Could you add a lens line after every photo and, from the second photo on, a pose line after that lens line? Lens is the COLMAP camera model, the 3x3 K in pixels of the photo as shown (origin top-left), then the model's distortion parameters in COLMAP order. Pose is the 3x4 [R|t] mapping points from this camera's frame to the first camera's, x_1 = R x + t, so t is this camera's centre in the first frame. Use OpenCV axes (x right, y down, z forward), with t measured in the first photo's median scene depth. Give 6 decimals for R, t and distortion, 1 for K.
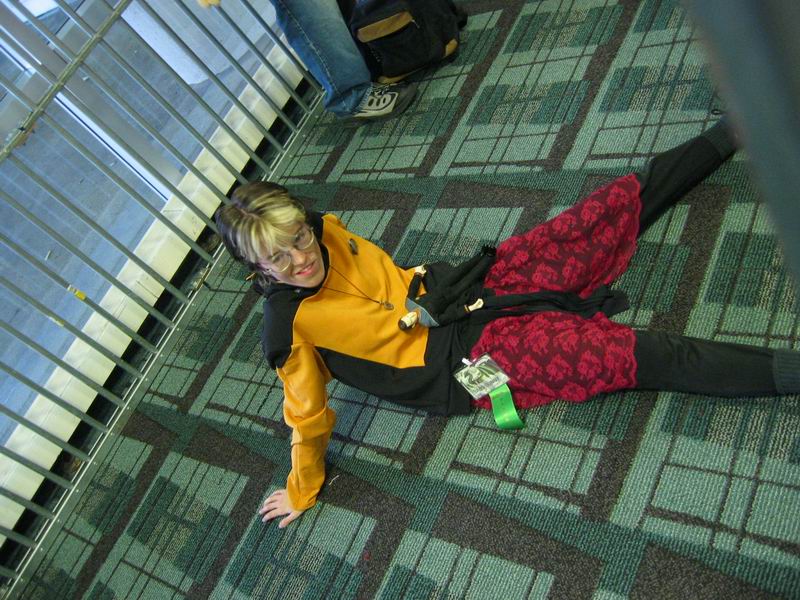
lens RADIAL K [[837.1, 0, 400.0], [0, 837.1, 300.0], [0, 0, 1]] dist [-0.101637, 0.014268]
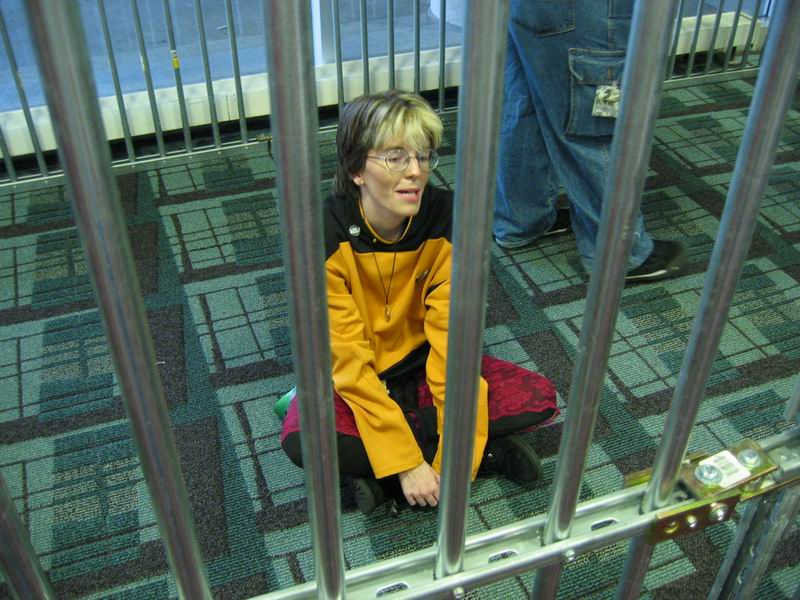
lens RADIAL K [[837.1, 0, 400.0], [0, 837.1, 300.0], [0, 0, 1]] dist [-0.101637, 0.014268]
pose [[0.657920, 0.746109, -0.102284, 0.171886], [-0.744959, 0.664690, 0.056779, -0.089742], [0.110351, 0.038841, 0.993133, -0.047549]]
